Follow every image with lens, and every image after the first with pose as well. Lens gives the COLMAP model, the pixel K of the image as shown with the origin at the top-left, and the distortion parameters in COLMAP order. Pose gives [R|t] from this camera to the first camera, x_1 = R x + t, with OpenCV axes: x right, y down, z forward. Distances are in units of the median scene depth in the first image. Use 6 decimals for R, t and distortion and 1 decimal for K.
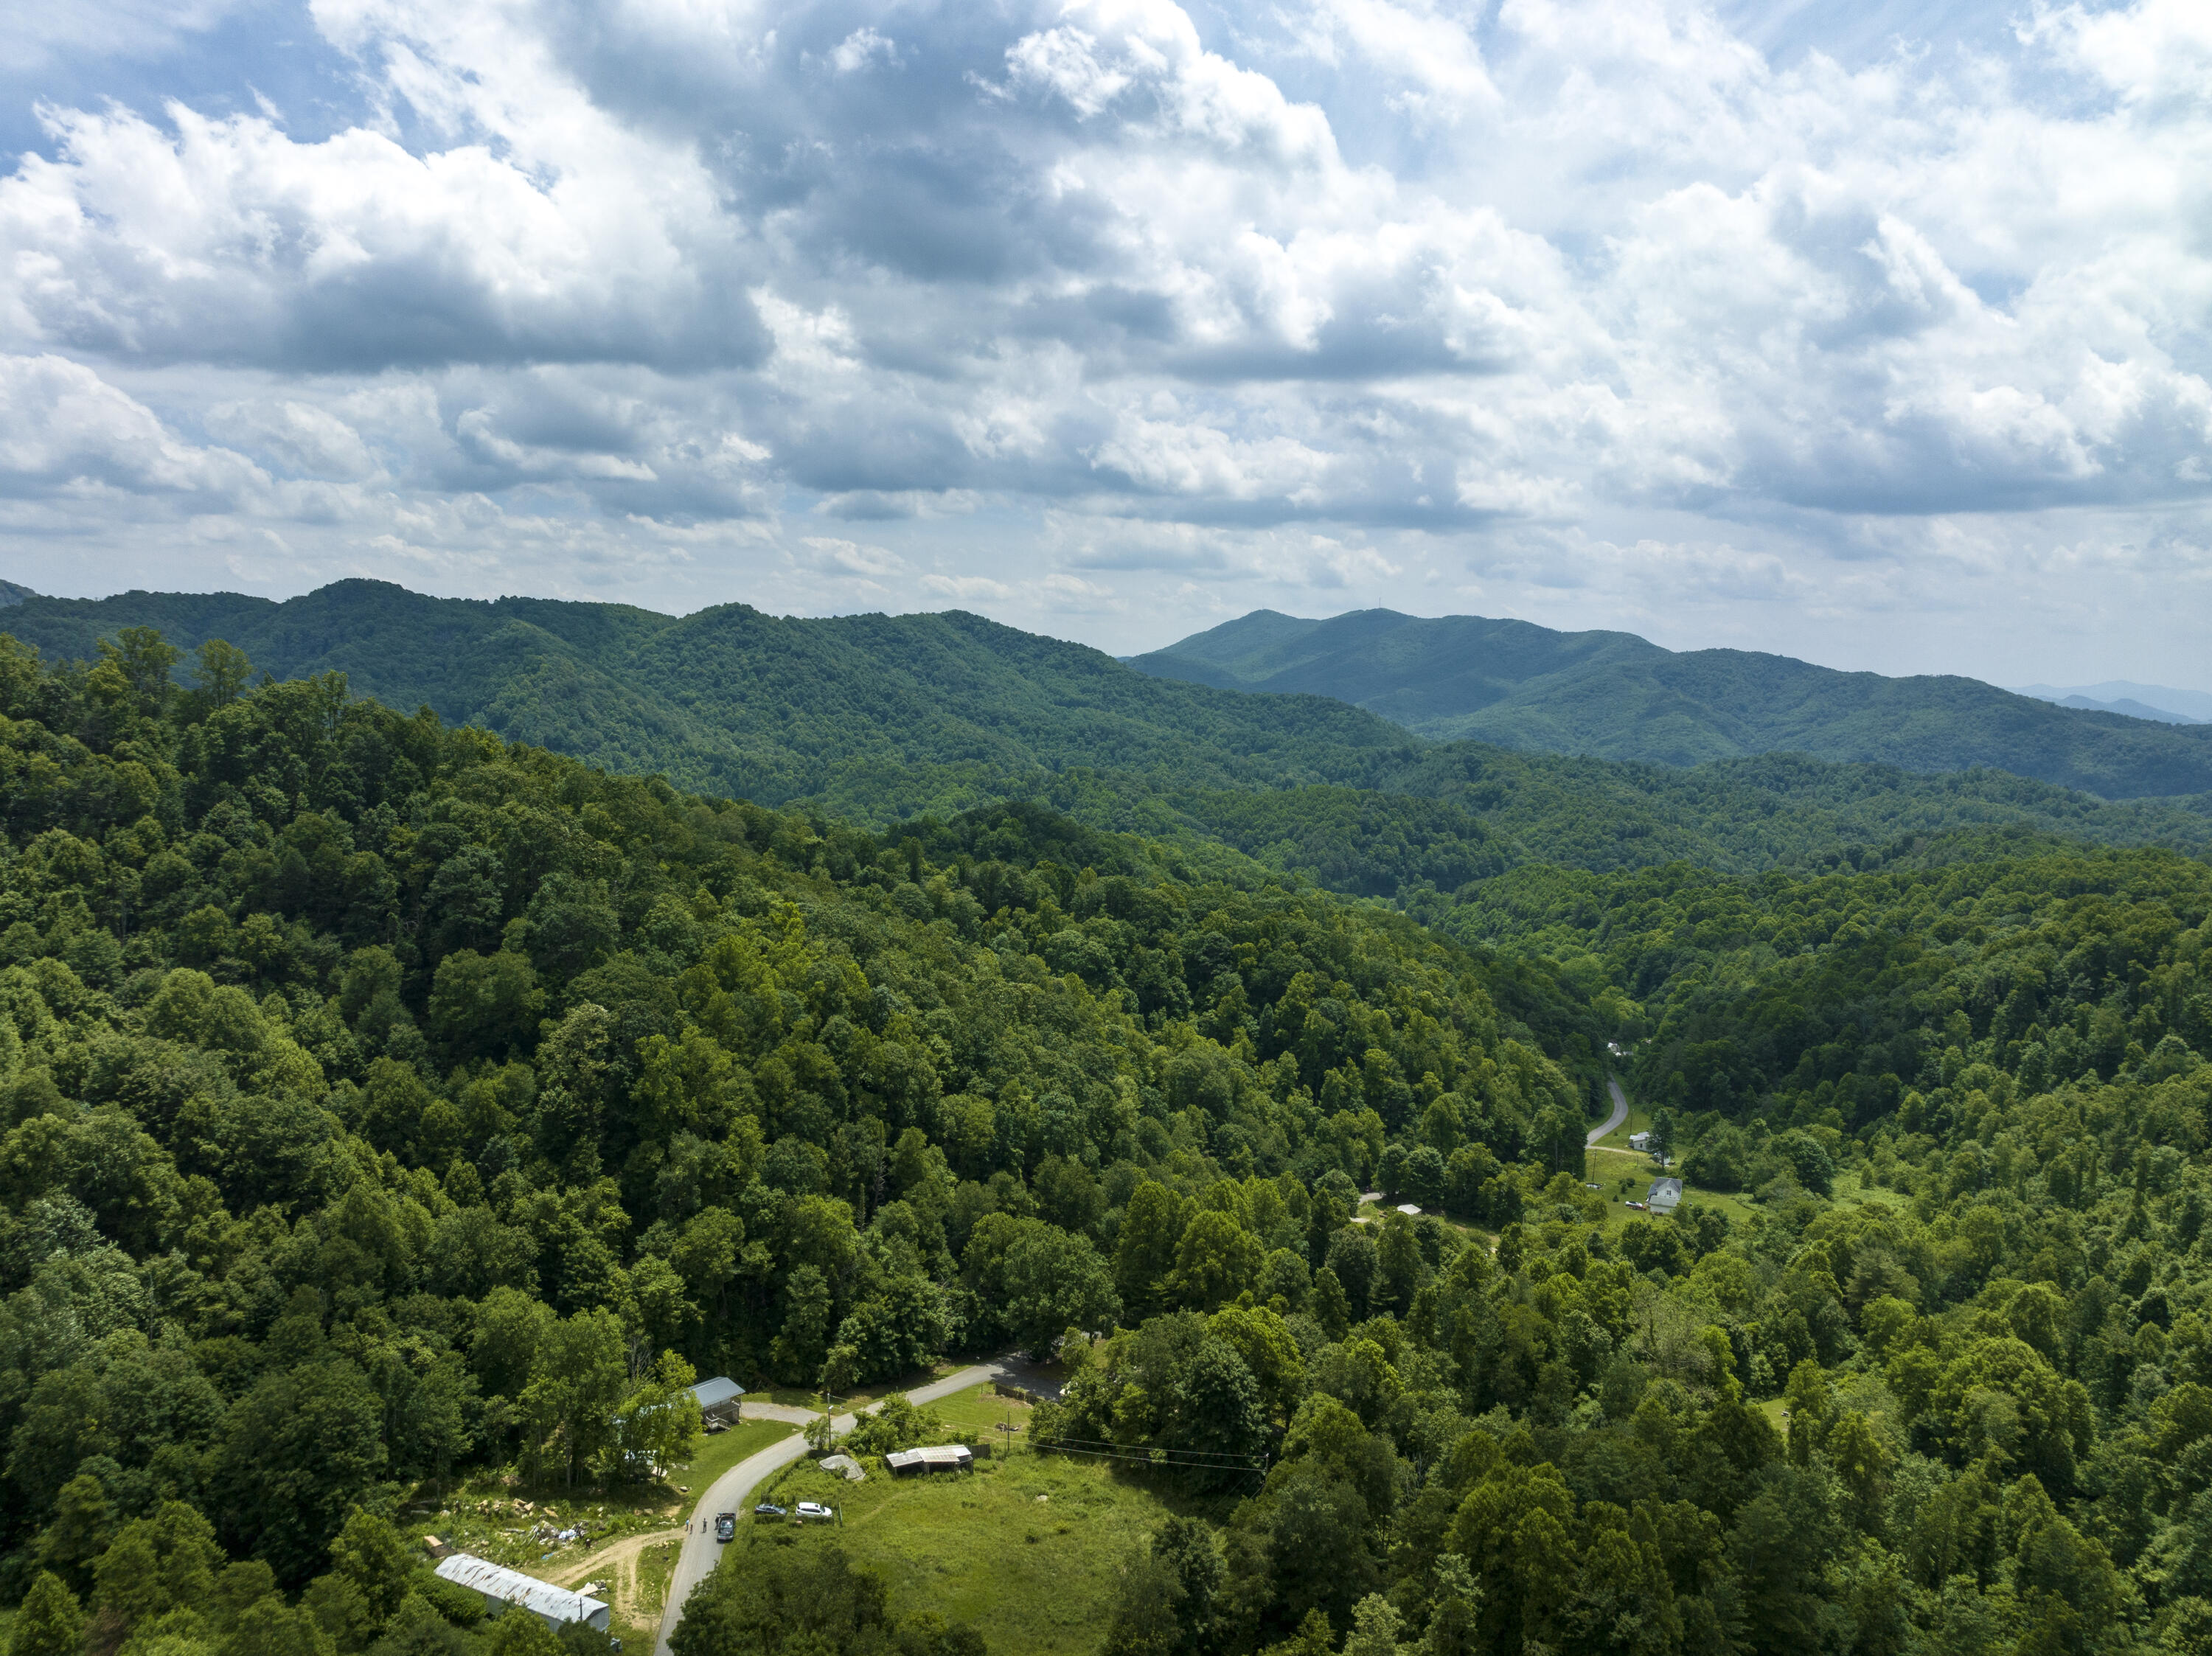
lens RADIAL K [[1578.4, 0, 1114.0], [0, 1578.4, 832.1], [0, 0, 1]] dist [-0.033274, -0.004262]
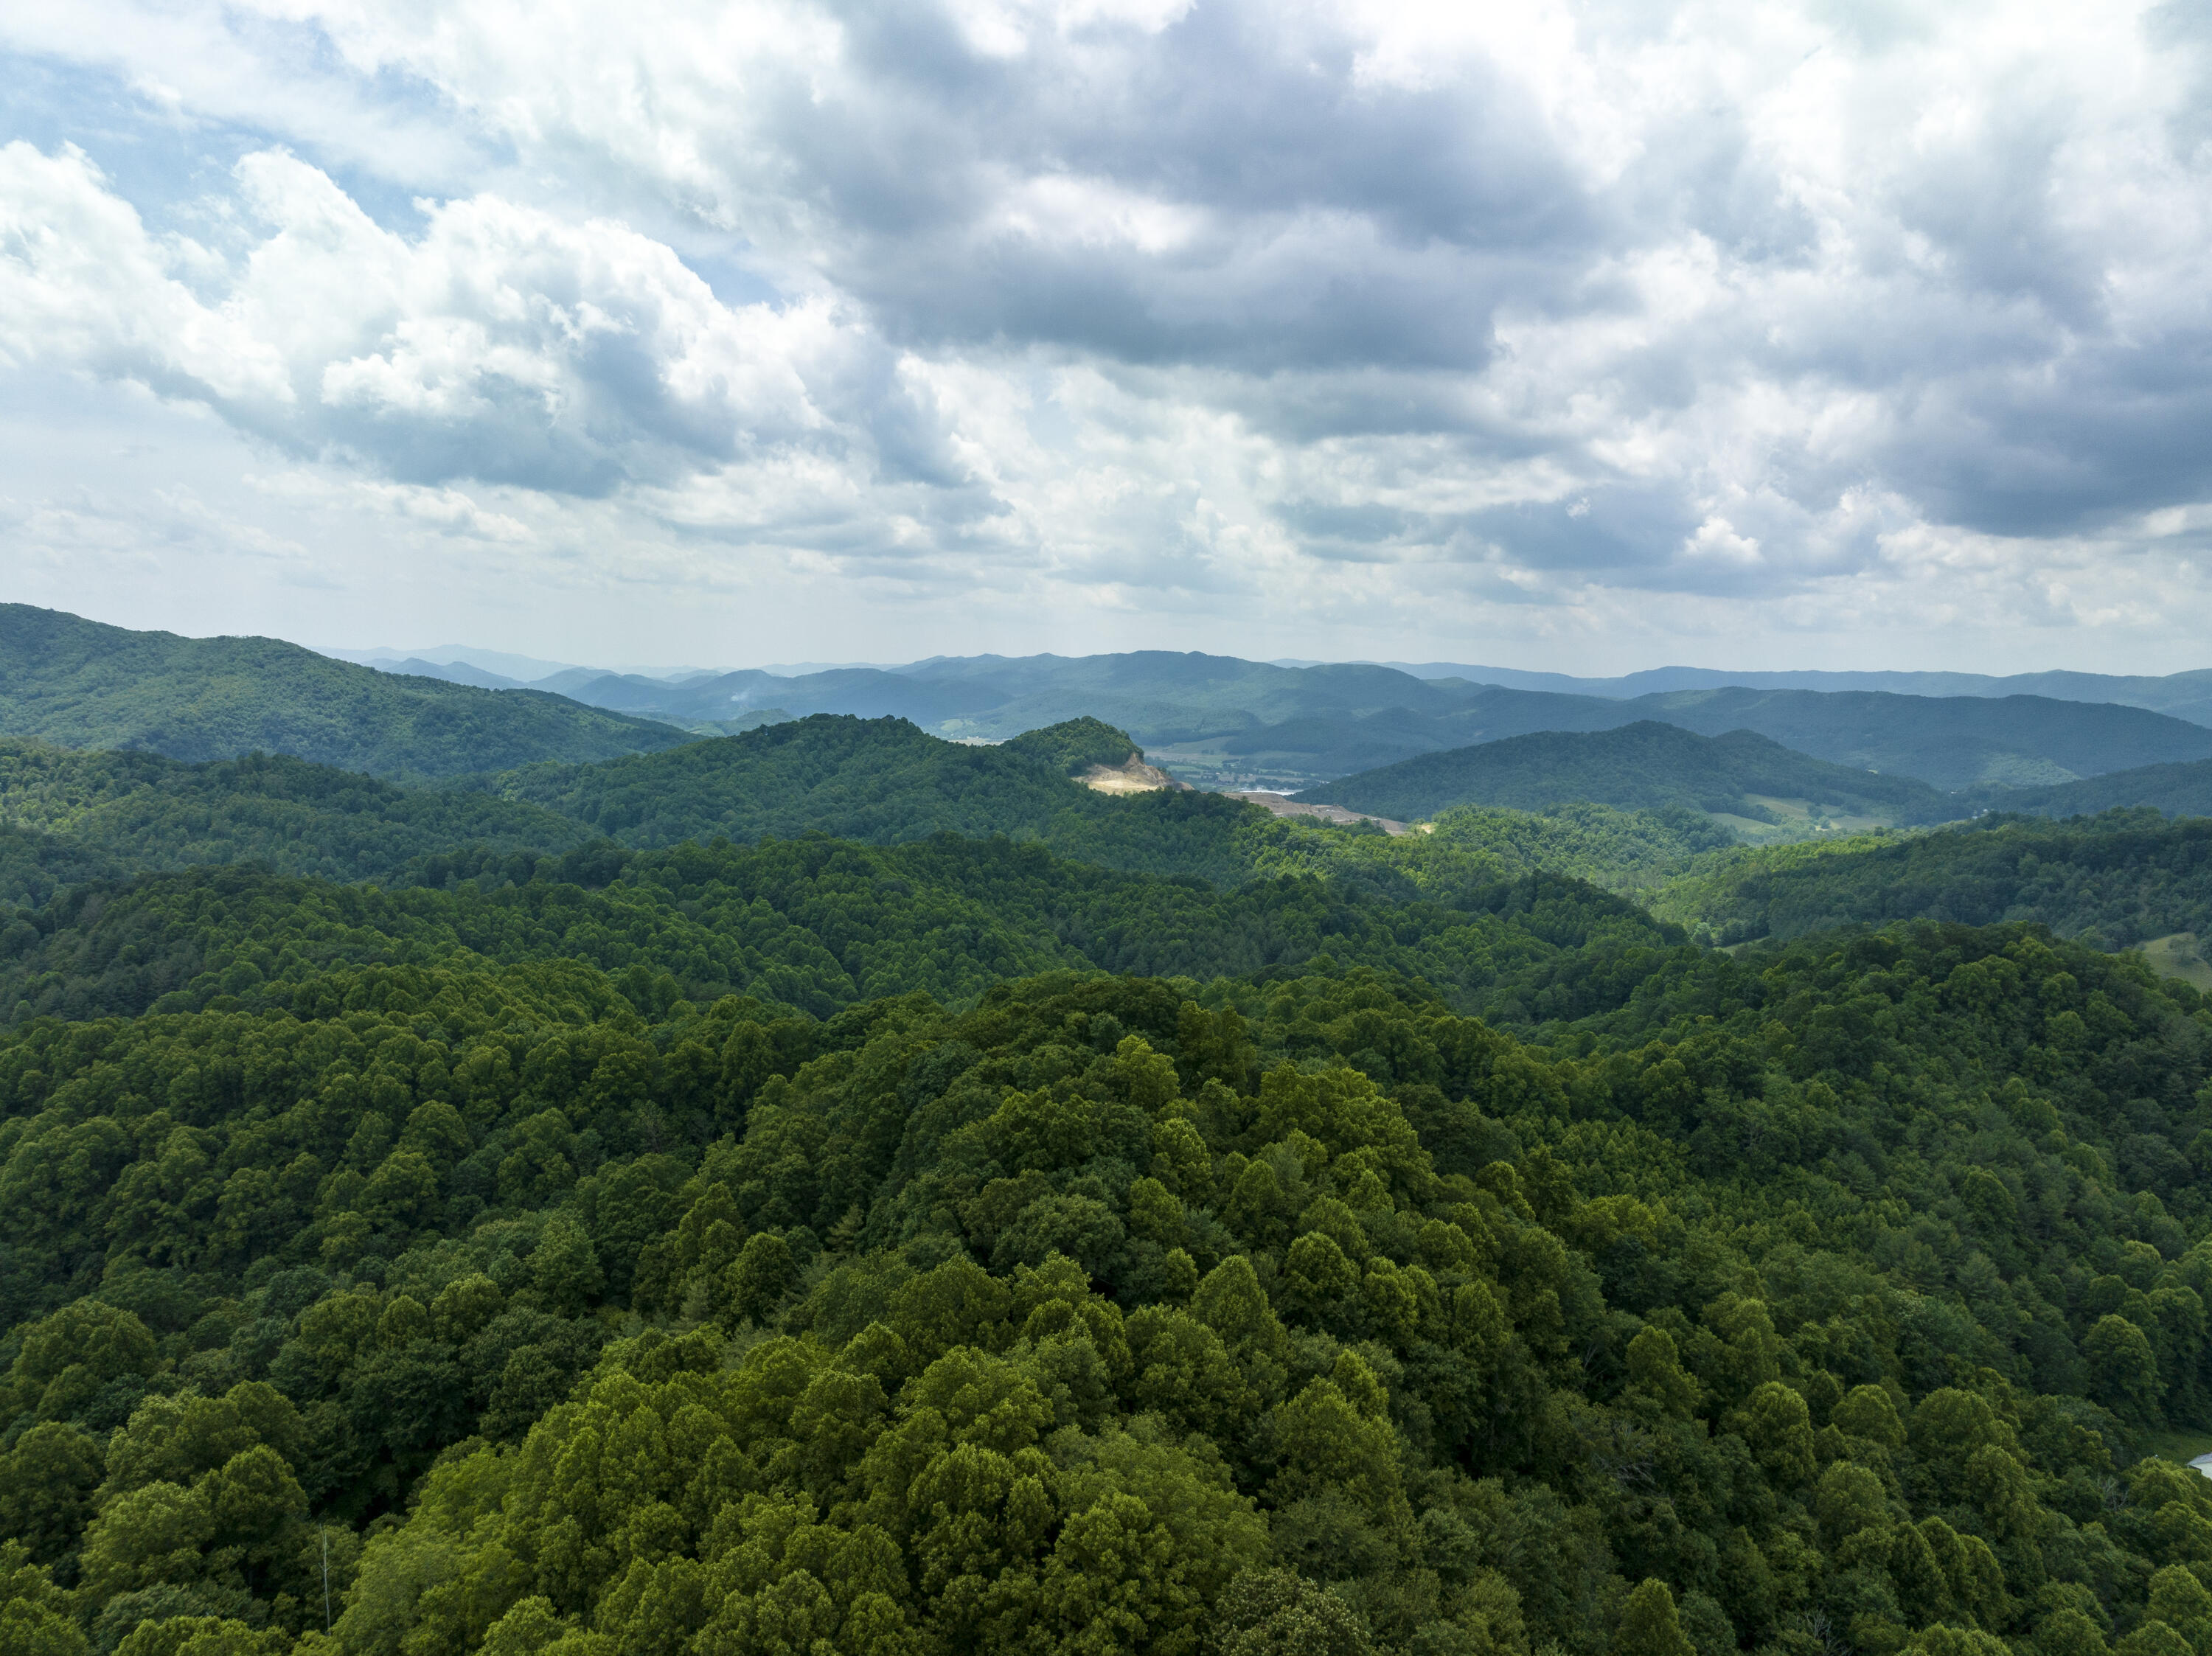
lens RADIAL K [[1578.4, 0, 1114.0], [0, 1578.4, 832.1], [0, 0, 1]] dist [-0.033274, -0.004262]
pose [[0.568552, -0.079408, 0.818806, 0.615493], [0.059650, 0.996690, 0.055241, -0.079810], [-0.820482, 0.017434, 0.571406, 0.800668]]
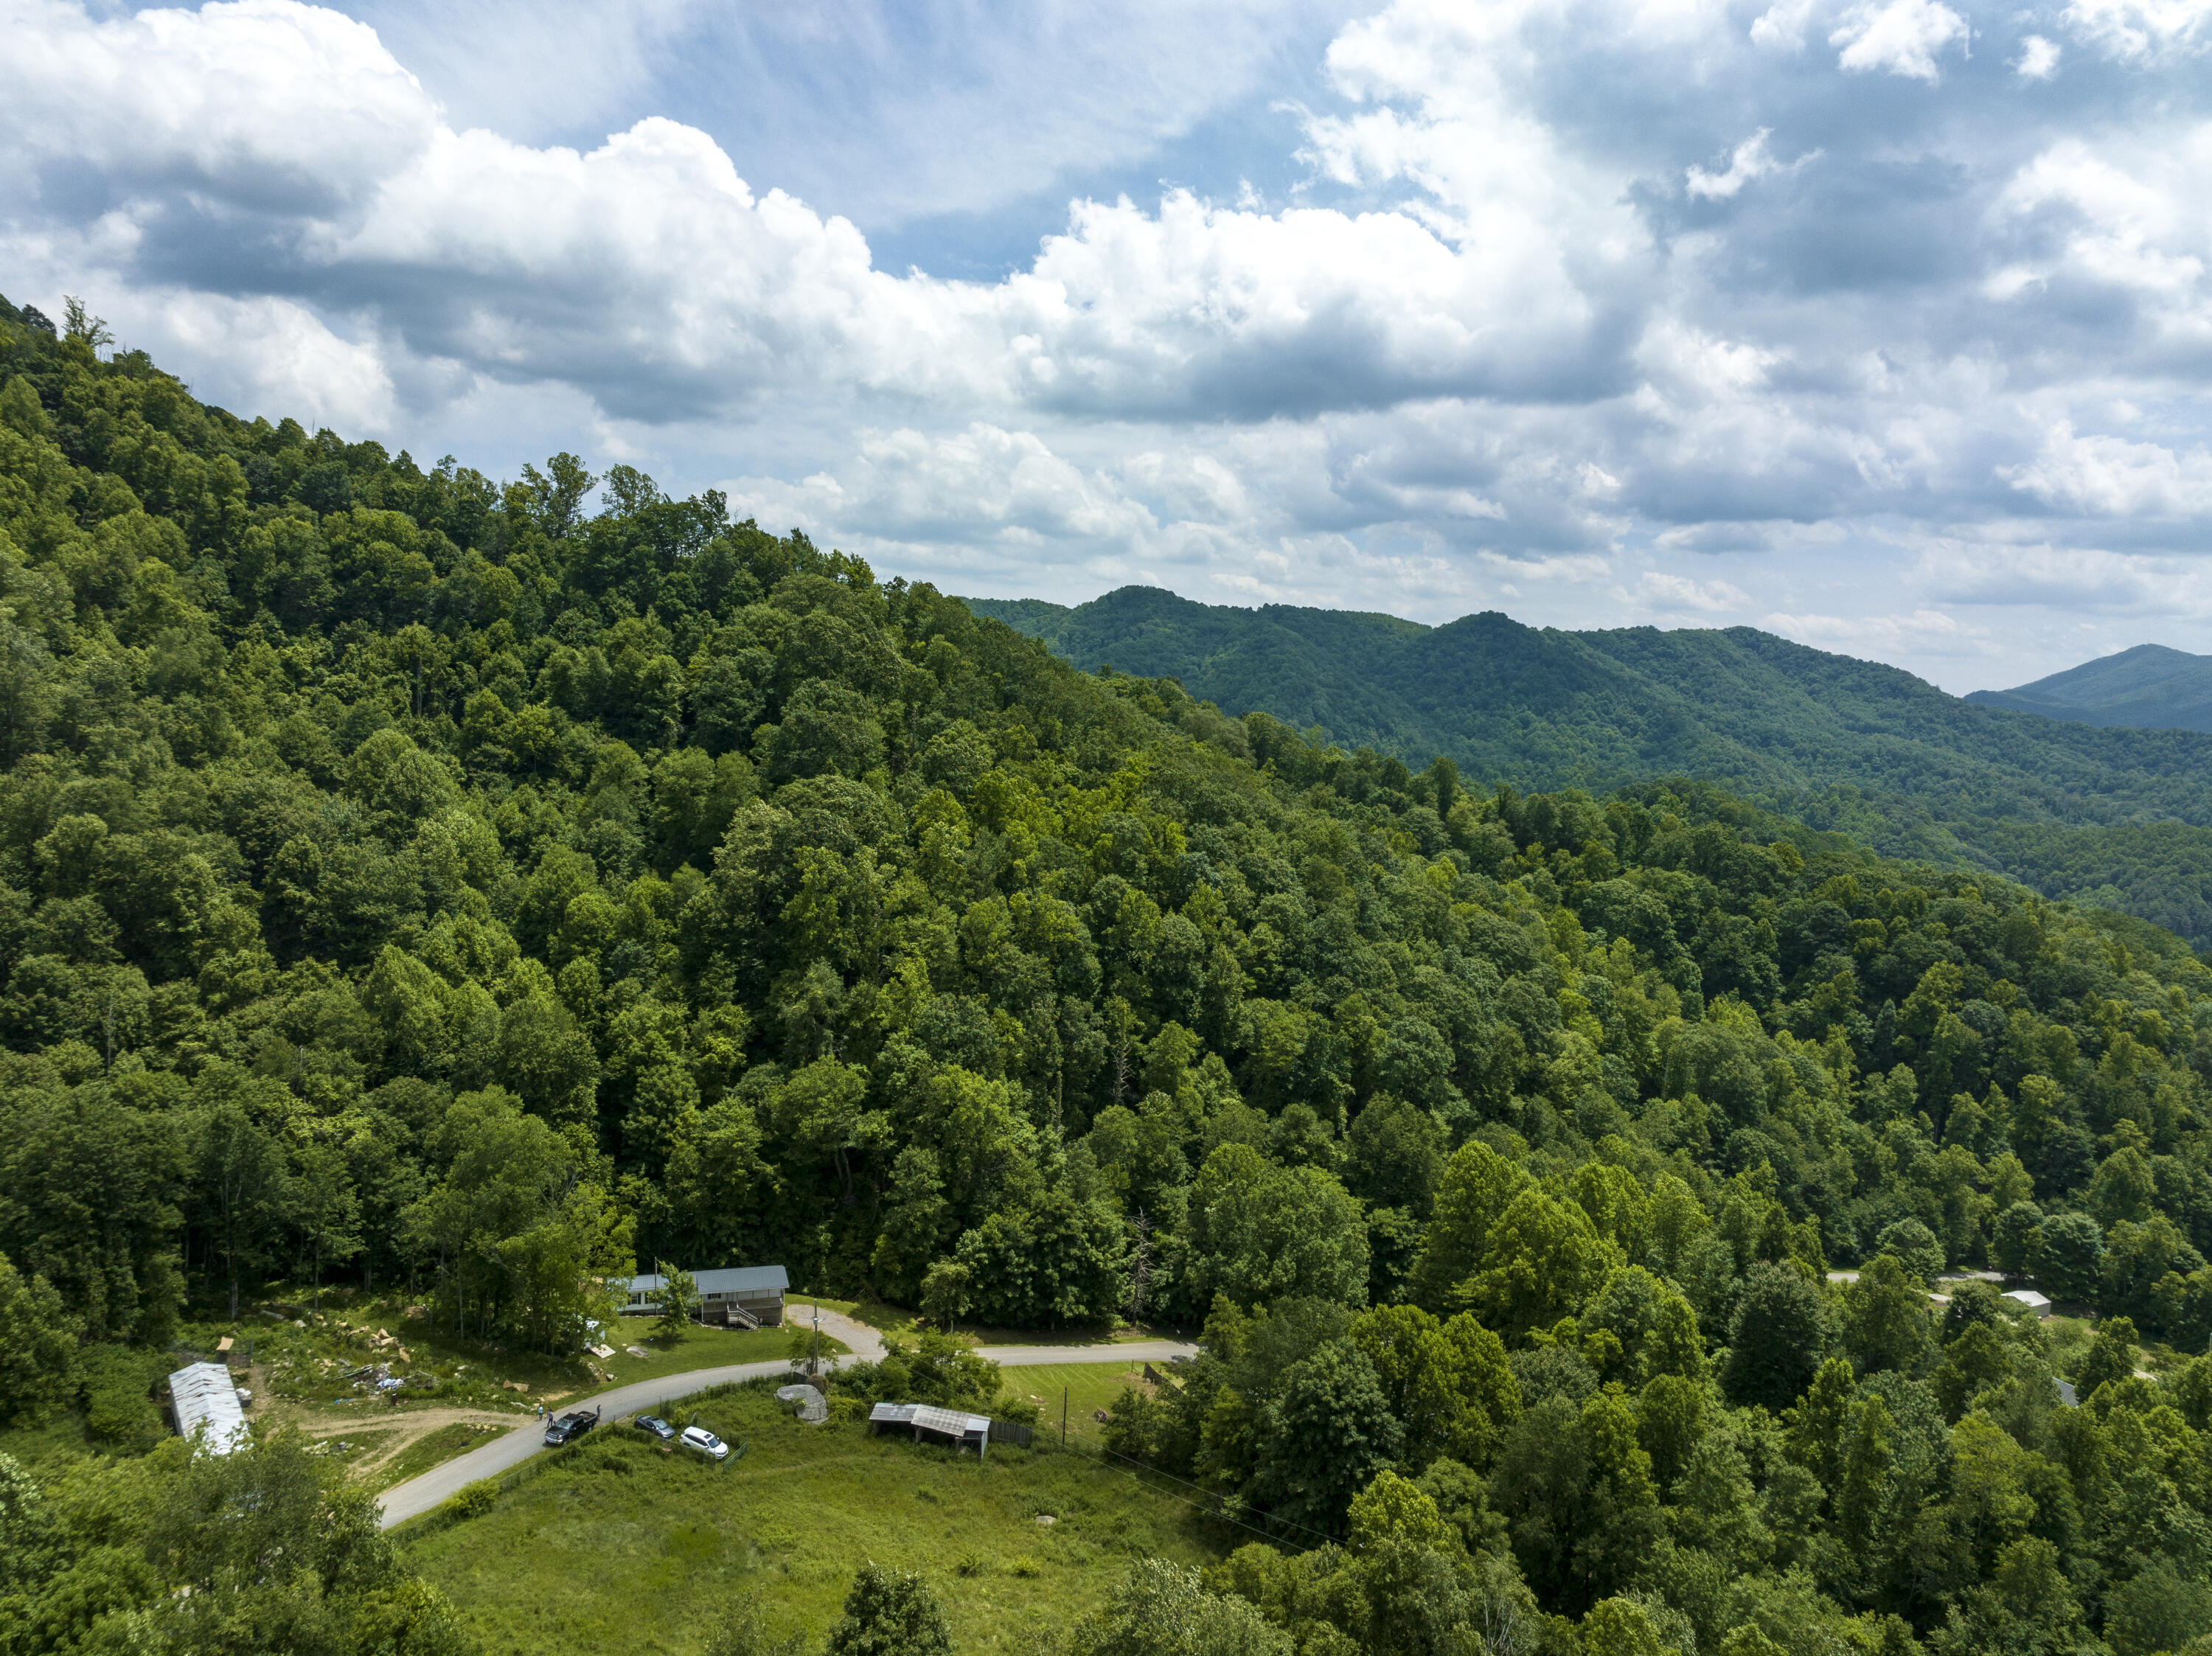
lens RADIAL K [[1578.4, 0, 1114.0], [0, 1578.4, 832.1], [0, 0, 1]] dist [-0.033274, -0.004262]
pose [[0.878782, 0.062089, -0.473168, 0.121588], [-0.073012, 0.997320, -0.004731, 0.061279], [0.471606, 0.038704, 0.880960, 0.188019]]
